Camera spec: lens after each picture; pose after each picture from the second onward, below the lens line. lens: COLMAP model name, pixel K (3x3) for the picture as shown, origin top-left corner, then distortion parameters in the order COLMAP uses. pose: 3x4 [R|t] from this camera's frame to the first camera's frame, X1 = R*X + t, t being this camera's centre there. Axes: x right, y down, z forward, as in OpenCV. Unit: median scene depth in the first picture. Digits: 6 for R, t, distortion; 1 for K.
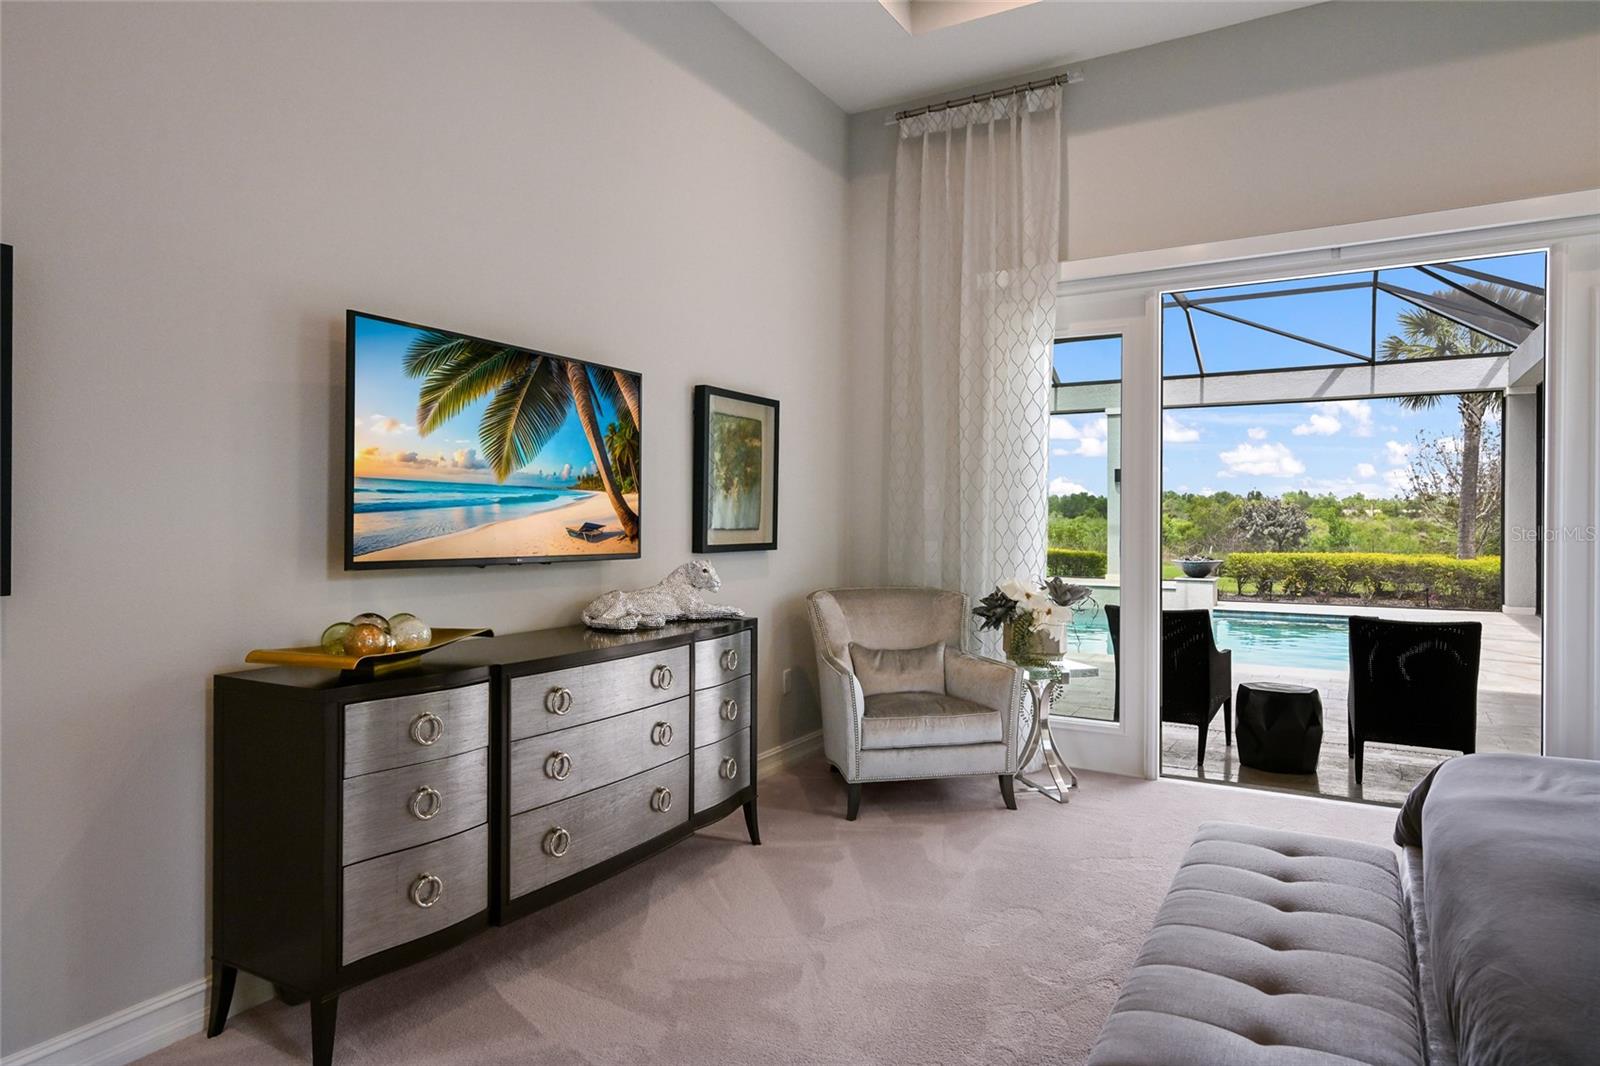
lens RADIAL K [[963.1, 0, 793.5], [0, 963.1, 531.5], [0, 0, 1]] dist [0.006354, 0.000470]
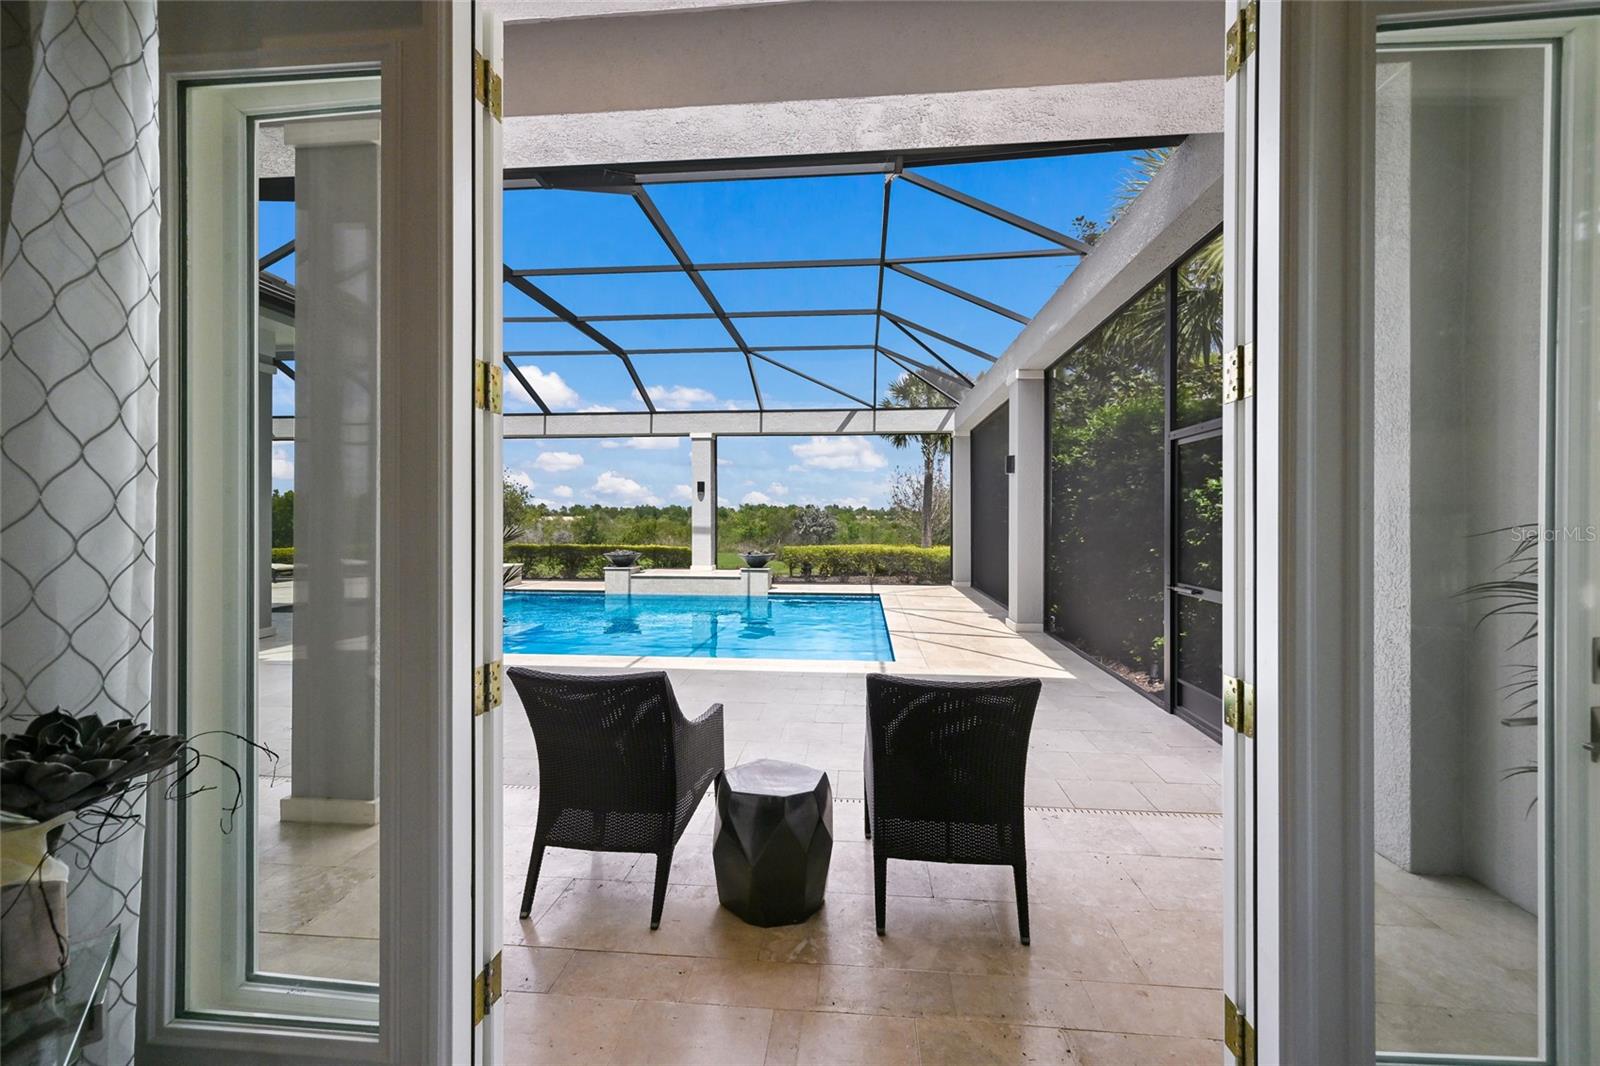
lens RADIAL K [[639.5, 0, 801.2], [0, 639.5, 526.7], [0, 0, 1]] dist [0.002979, 0.000315]
pose [[0.908151, -0.003320, 0.418629, 0.106055], [0.005071, 0.999982, -0.003069, -0.002934], [-0.418611, 0.004910, 0.908152, 0.186562]]
